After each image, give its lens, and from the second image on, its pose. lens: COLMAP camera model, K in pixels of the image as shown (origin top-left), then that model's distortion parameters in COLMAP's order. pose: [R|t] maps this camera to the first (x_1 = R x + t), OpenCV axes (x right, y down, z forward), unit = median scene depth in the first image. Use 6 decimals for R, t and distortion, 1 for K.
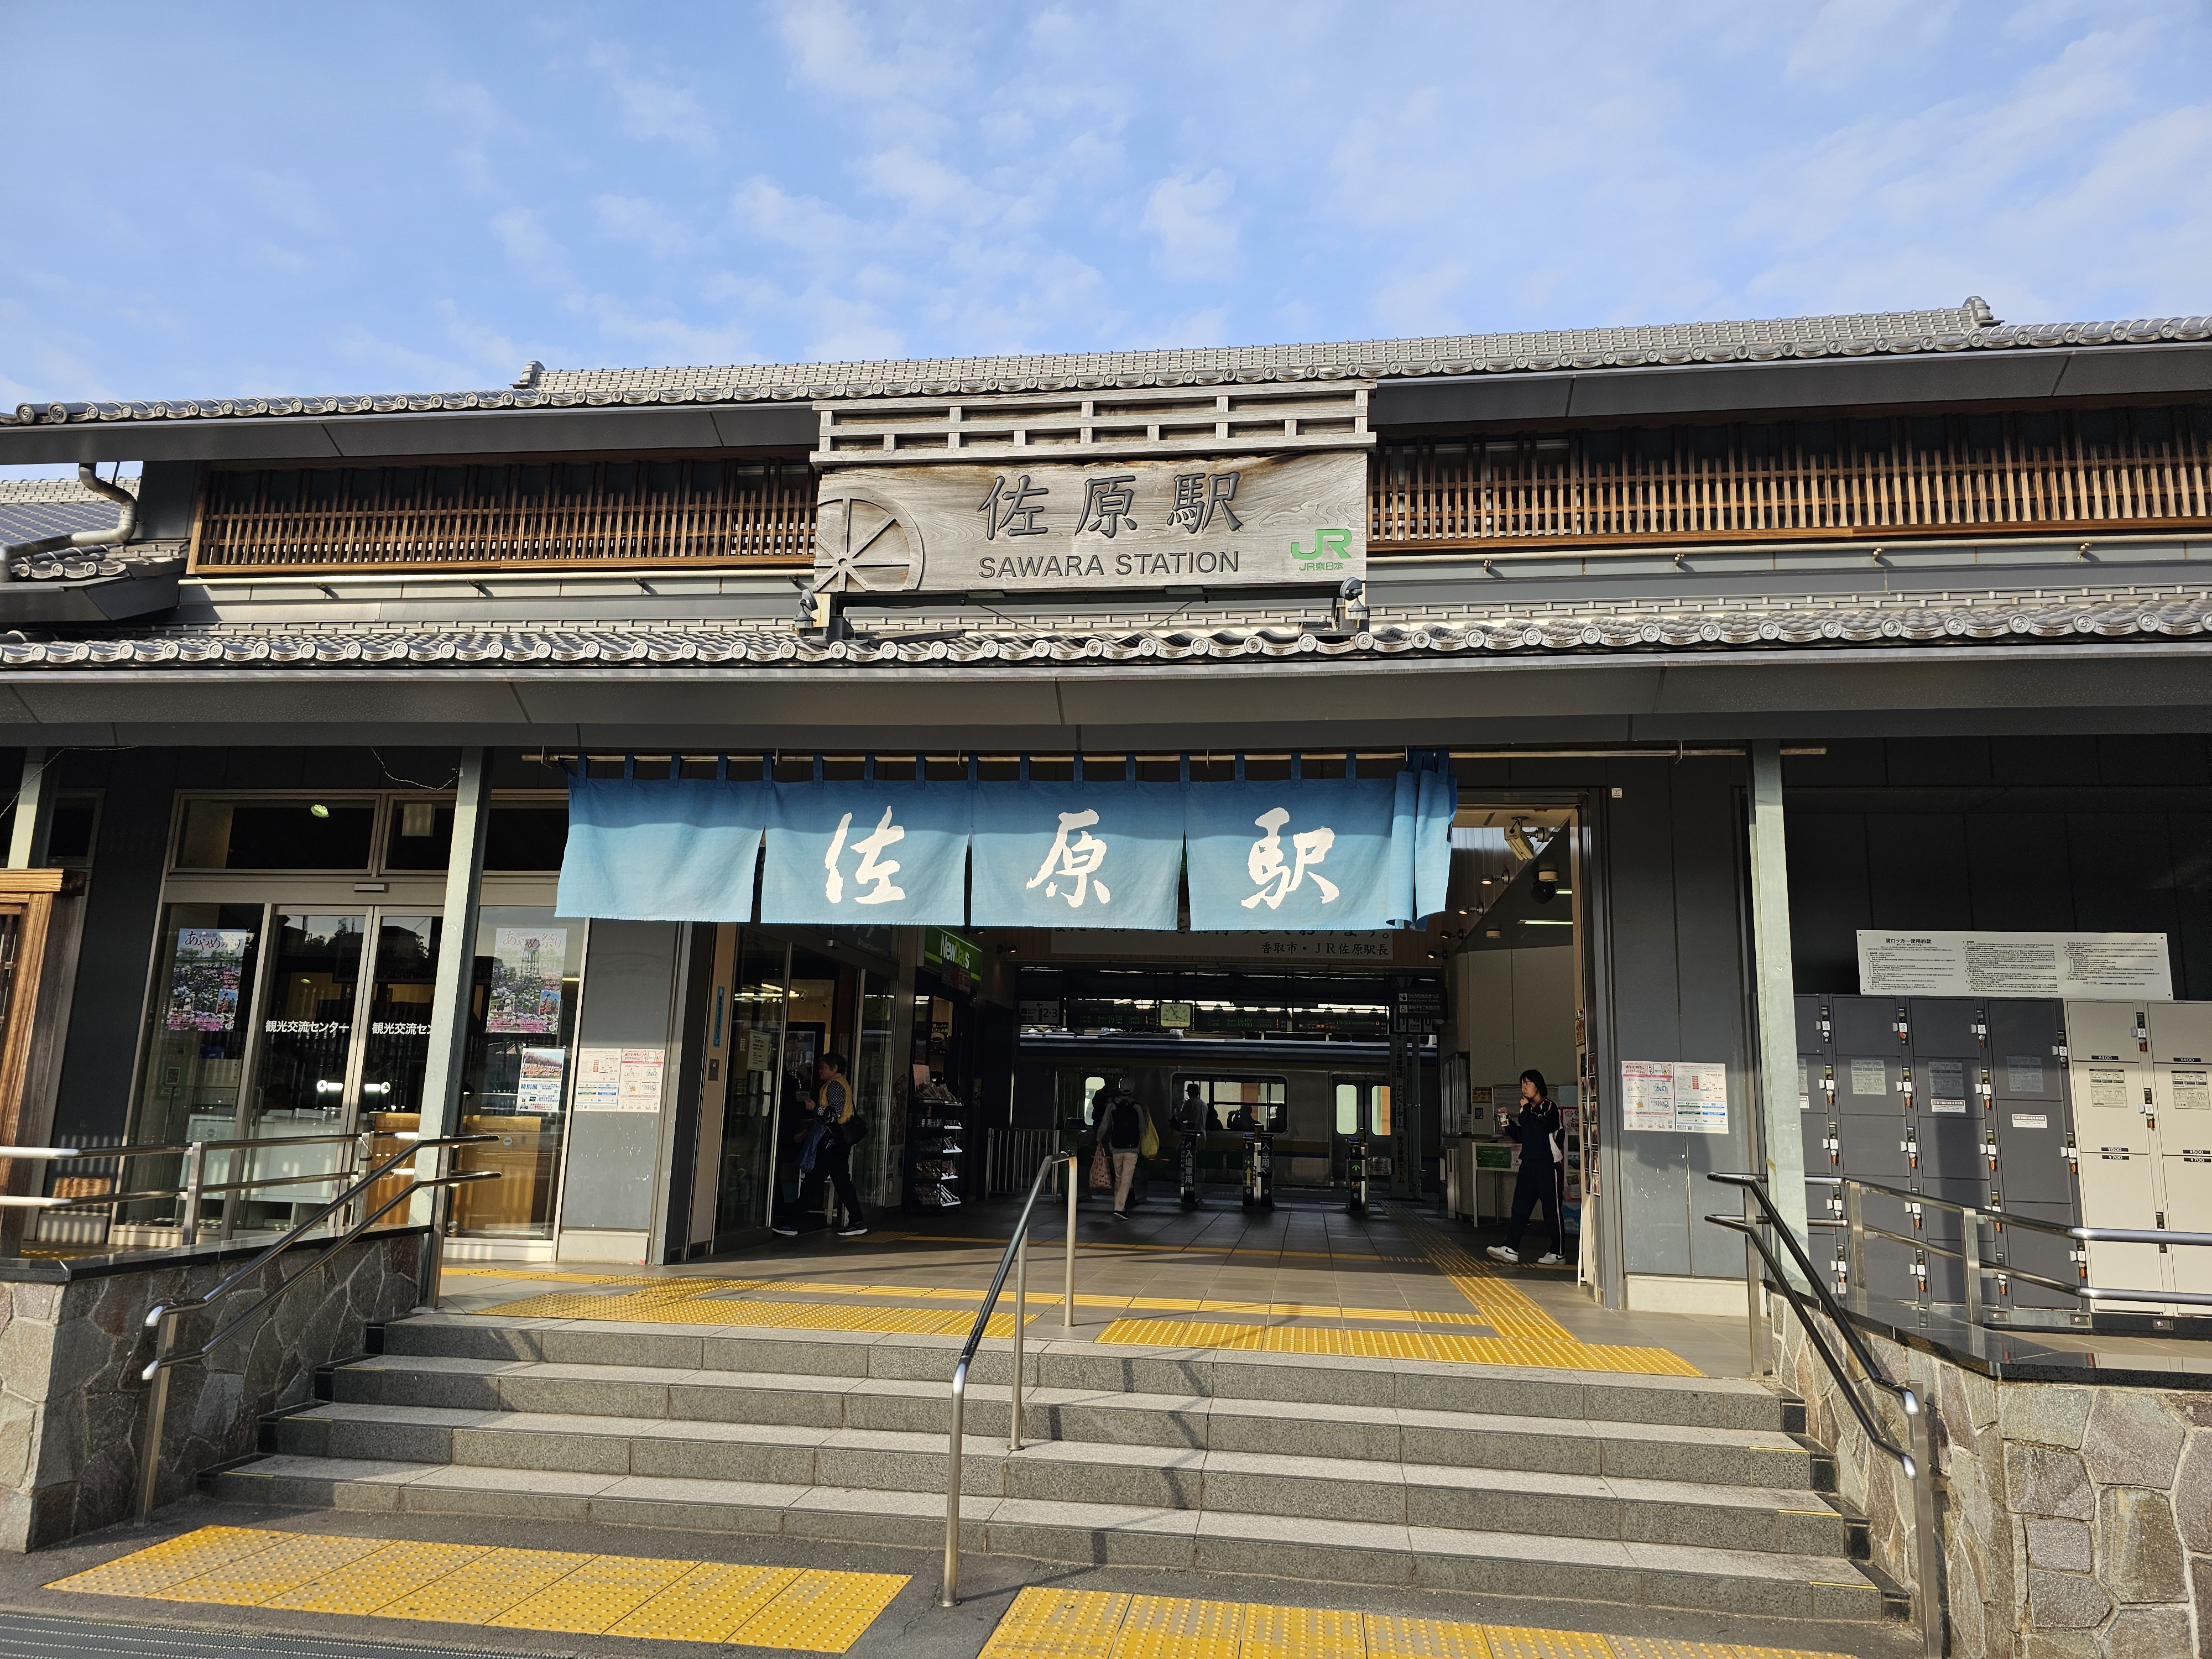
lens RADIAL K [[1548.2, 0, 1078.2], [0, 1548.2, 845.2], [0, 0, 1]] dist [0.072024, -0.021292]
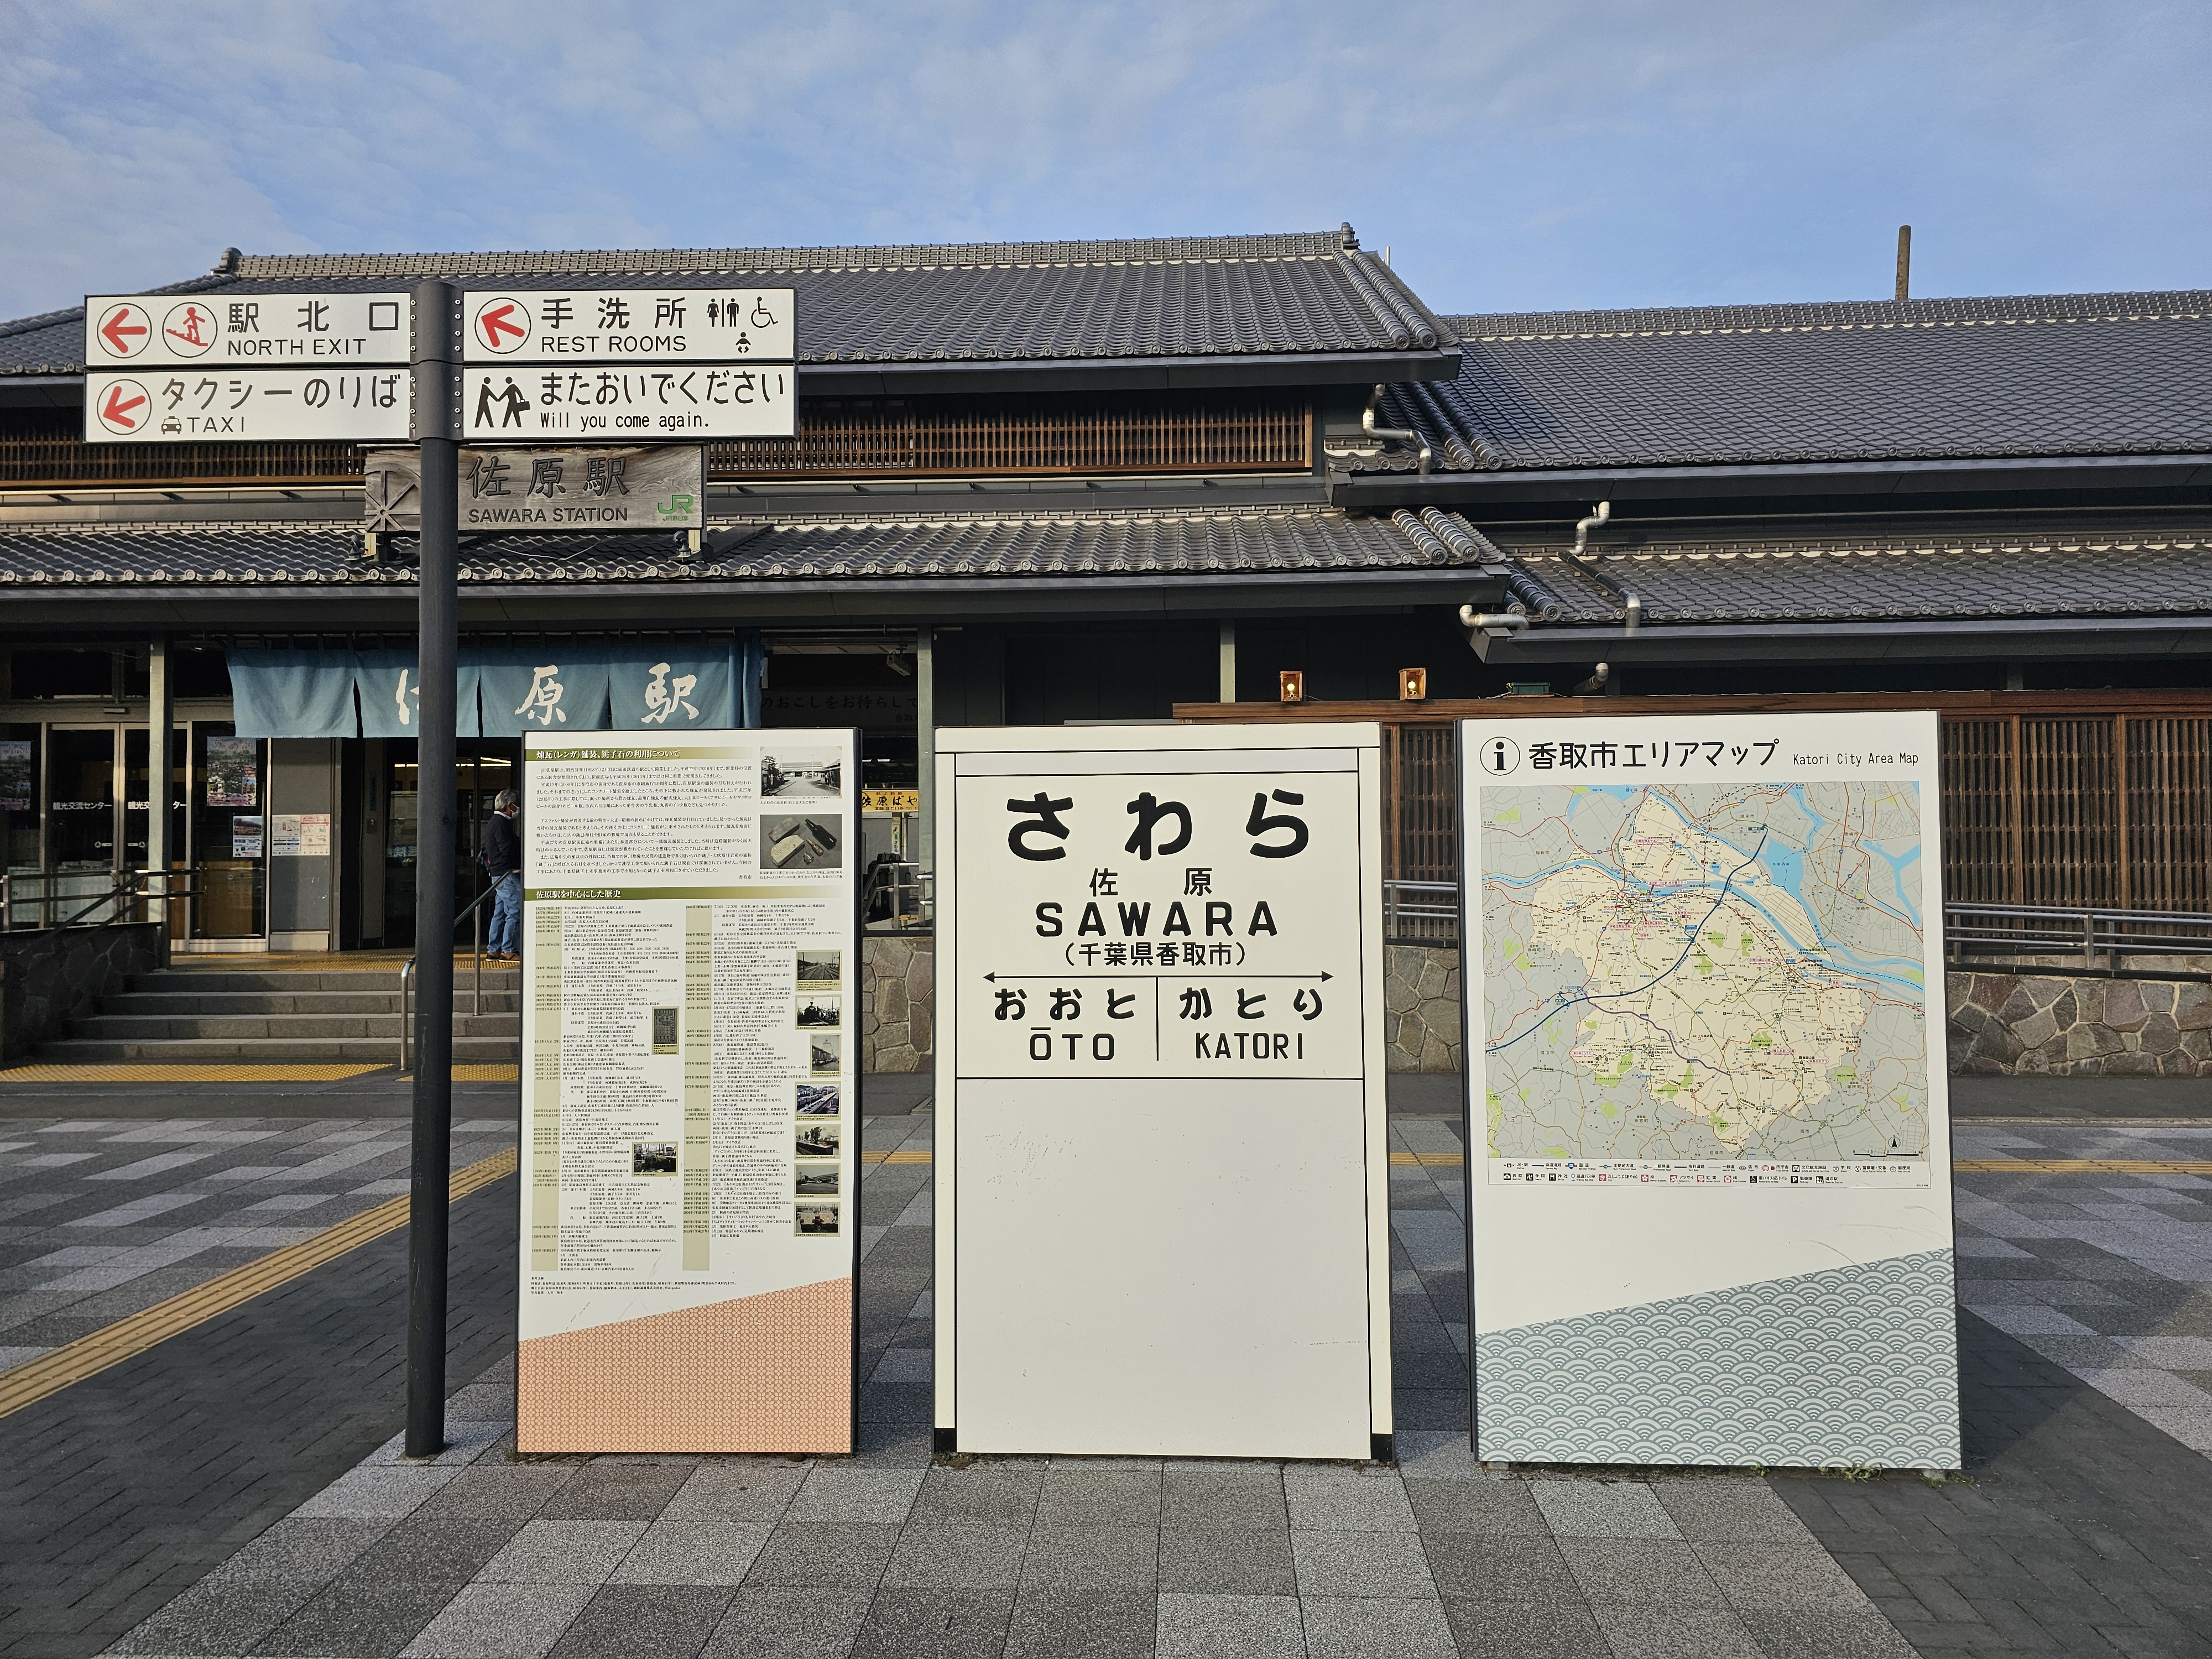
lens RADIAL K [[1548.2, 0, 1100.9], [0, 1548.2, 845.9], [0, 0, 1]] dist [0.072024, -0.021292]
pose [[0.996023, -0.037527, 0.080805, 0.450391], [0.023749, 0.985979, 0.165169, -0.094634], [-0.085871, -0.162593, 0.982950, -0.731903]]
